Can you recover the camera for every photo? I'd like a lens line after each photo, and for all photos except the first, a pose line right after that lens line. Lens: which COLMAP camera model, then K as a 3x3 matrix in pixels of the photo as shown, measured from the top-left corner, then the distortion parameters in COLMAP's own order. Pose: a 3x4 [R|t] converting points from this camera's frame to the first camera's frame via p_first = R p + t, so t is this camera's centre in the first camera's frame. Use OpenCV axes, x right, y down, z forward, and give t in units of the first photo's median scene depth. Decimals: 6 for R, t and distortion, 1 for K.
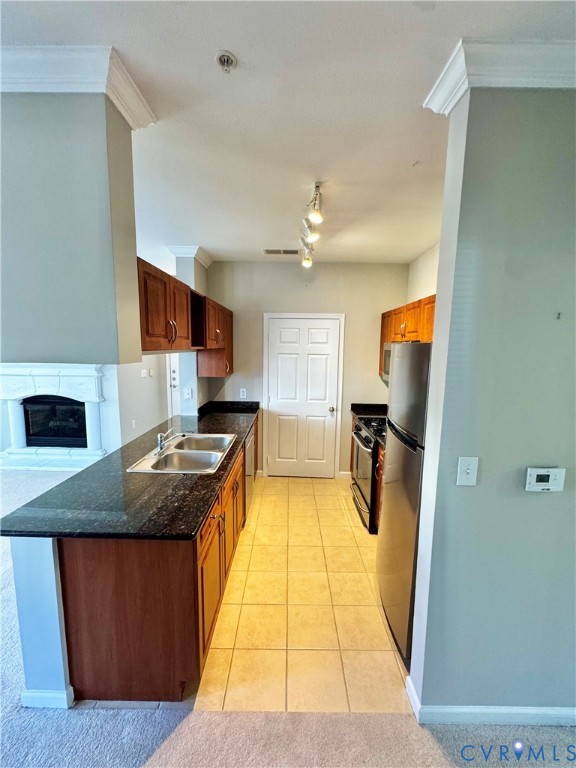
lens RADIAL K [[305.8, 0, 288.0], [0, 305.8, 384.0], [0, 0, 1]] dist [-0.001079, -0.000143]
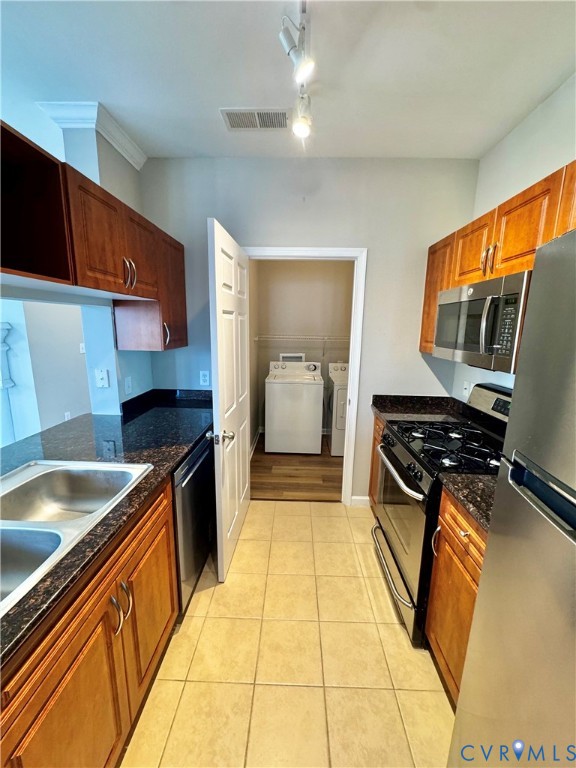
lens RADIAL K [[305.8, 0, 288.0], [0, 305.8, 384.0], [0, 0, 1]] dist [-0.001079, -0.000143]
pose [[0.999773, 0.008686, -0.019435, 0.049331], [-0.007421, 0.997905, 0.064272, 0.000871], [0.019953, -0.064113, 0.997743, 0.433254]]
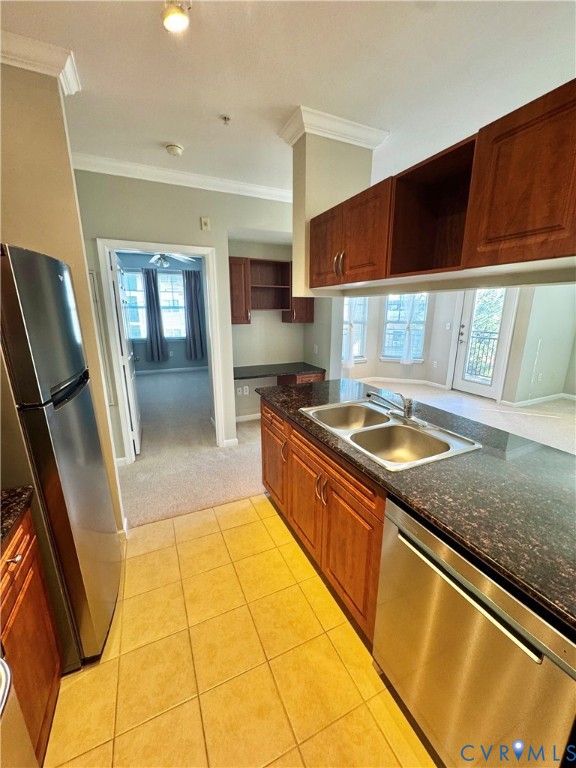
lens RADIAL K [[305.8, 0, 288.0], [0, 305.8, 384.0], [0, 0, 1]] dist [-0.001079, -0.000143]
pose [[-0.903927, 0.087260, -0.418691, 0.118229], [-0.066692, 0.938231, 0.339520, -0.075471], [0.422456, 0.334825, -0.842273, 1.059947]]
